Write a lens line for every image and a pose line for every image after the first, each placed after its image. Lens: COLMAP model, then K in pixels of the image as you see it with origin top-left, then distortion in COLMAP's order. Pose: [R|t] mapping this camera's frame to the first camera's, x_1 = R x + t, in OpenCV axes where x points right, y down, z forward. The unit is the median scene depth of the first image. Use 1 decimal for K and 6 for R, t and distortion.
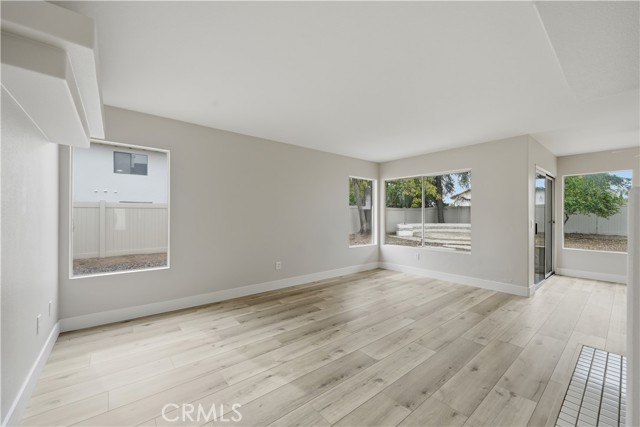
lens RADIAL K [[254.1, 0, 321.4], [0, 254.1, 214.6], [0, 0, 1]] dist [0.011229, 0.000478]
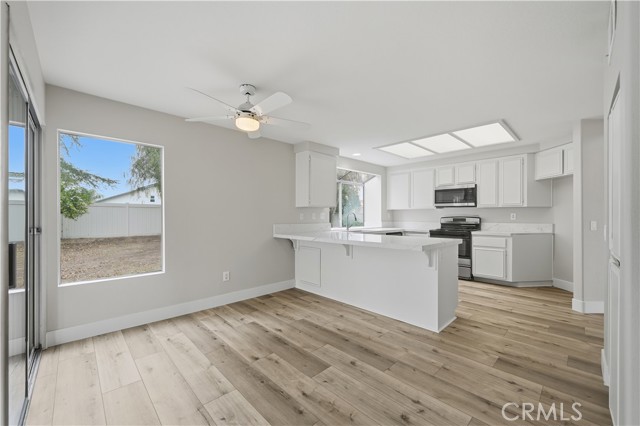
lens RADIAL K [[256.7, 0, 316.6], [0, 256.7, 217.3], [0, 0, 1]] dist [0.001342, -0.000298]
pose [[-0.063581, -0.005598, 0.997961, 0.399740], [-0.000152, 0.999984, 0.005600, 0.004587], [-0.997977, 0.000204, -0.063581, 0.502751]]
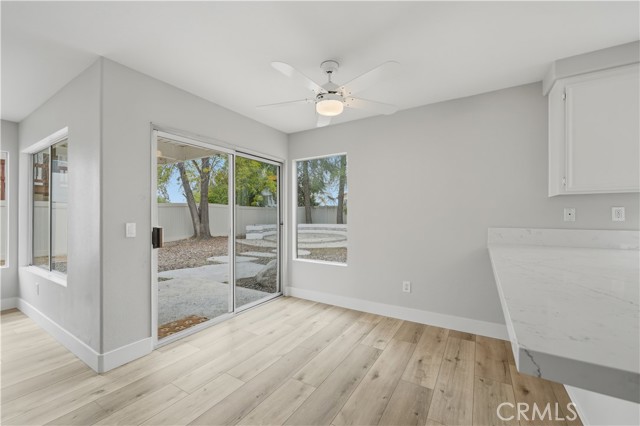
lens RADIAL K [[256.7, 0, 319.4], [0, 256.7, 215.2], [0, 0, 1]] dist [0.001342, -0.000298]
pose [[0.945663, -0.003717, 0.325128, 0.687247], [0.003758, 0.999993, 0.000502, 0.005558], [-0.325128, 0.000748, 0.945670, 0.257933]]
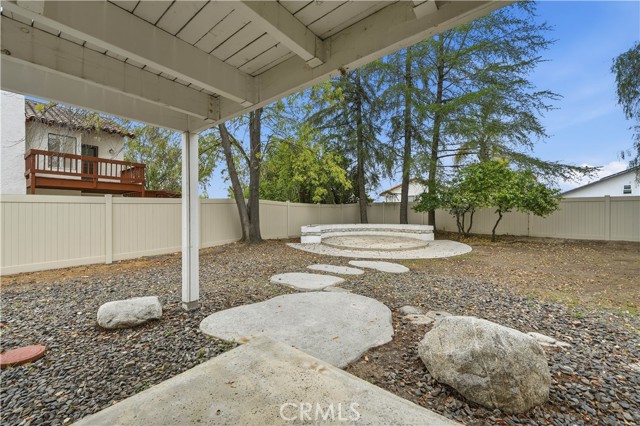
lens RADIAL K [[256.7, 0, 323.6], [0, 256.7, 210.8], [0, 0, 1]] dist [0.001342, -0.000298]
pose [[0.974024, -0.002179, 0.226436, 0.543258], [0.003992, 0.999964, -0.007548, -0.002667], [-0.226411, 0.008256, 0.973997, 0.782558]]
